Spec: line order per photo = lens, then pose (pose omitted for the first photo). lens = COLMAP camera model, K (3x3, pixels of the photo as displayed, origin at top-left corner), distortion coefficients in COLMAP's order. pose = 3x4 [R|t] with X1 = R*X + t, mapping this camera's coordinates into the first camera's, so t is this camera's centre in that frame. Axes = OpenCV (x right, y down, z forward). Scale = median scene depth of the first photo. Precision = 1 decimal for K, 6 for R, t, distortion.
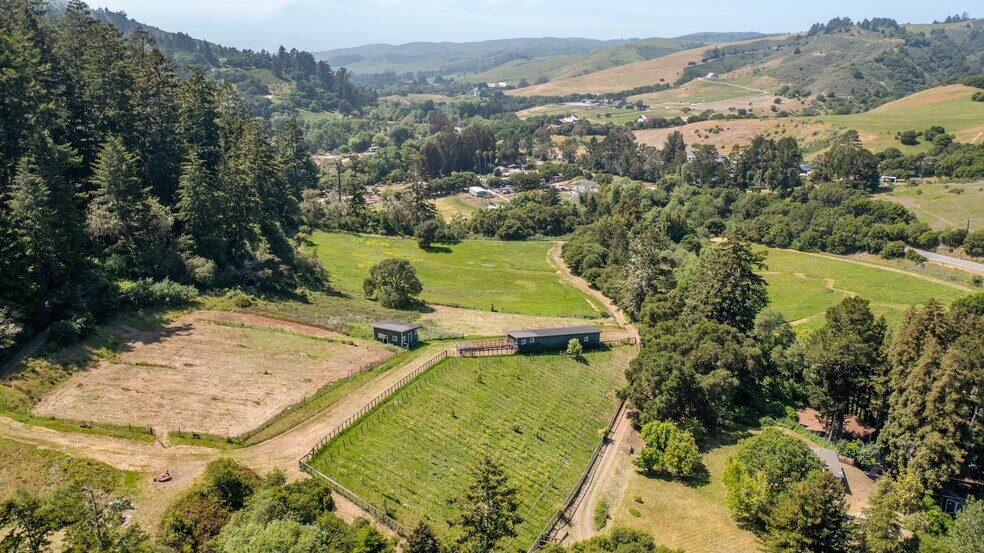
lens RADIAL K [[772.6, 0, 492.0], [0, 772.6, 276.5], [0, 0, 1]] dist [-0.016265, 0.002309]
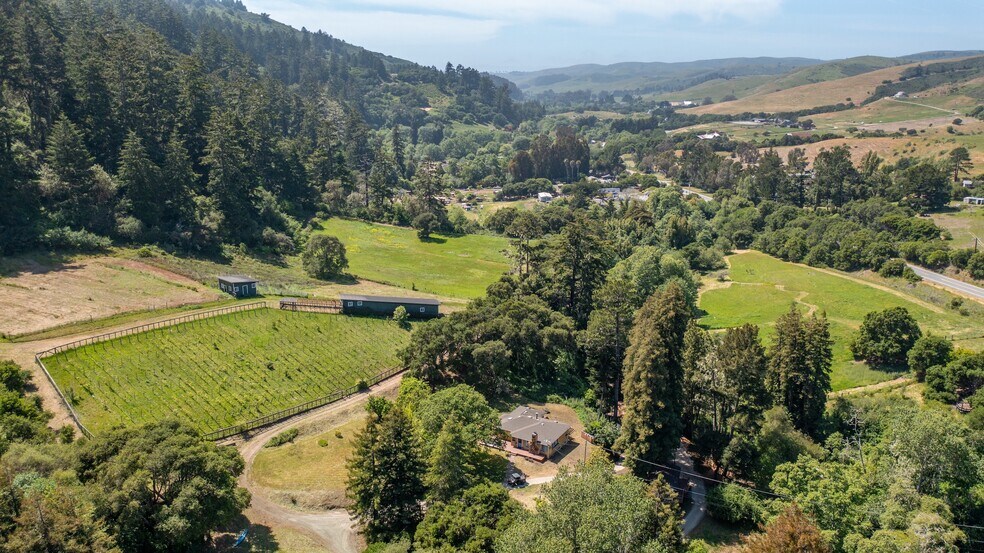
lens RADIAL K [[772.6, 0, 492.0], [0, 772.6, 276.5], [0, 0, 1]] dist [-0.016265, 0.002309]
pose [[0.962702, 0.069554, -0.261471, 0.262226], [-0.076098, 0.996988, -0.014974, 0.022908], [0.259641, 0.034313, 0.965095, -0.012821]]
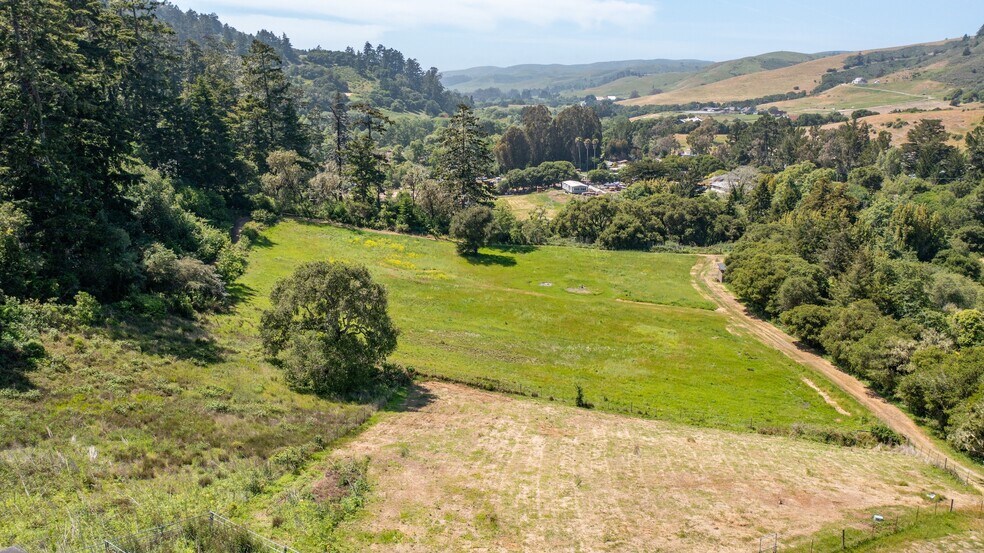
lens RADIAL K [[772.6, 0, 492.0], [0, 772.6, 276.5], [0, 0, 1]] dist [-0.016265, 0.002309]
pose [[0.990676, 0.035452, -0.131548, 0.003936], [-0.039805, 0.998739, -0.030604, -0.004972], [0.130297, 0.035555, 0.990837, 0.402649]]
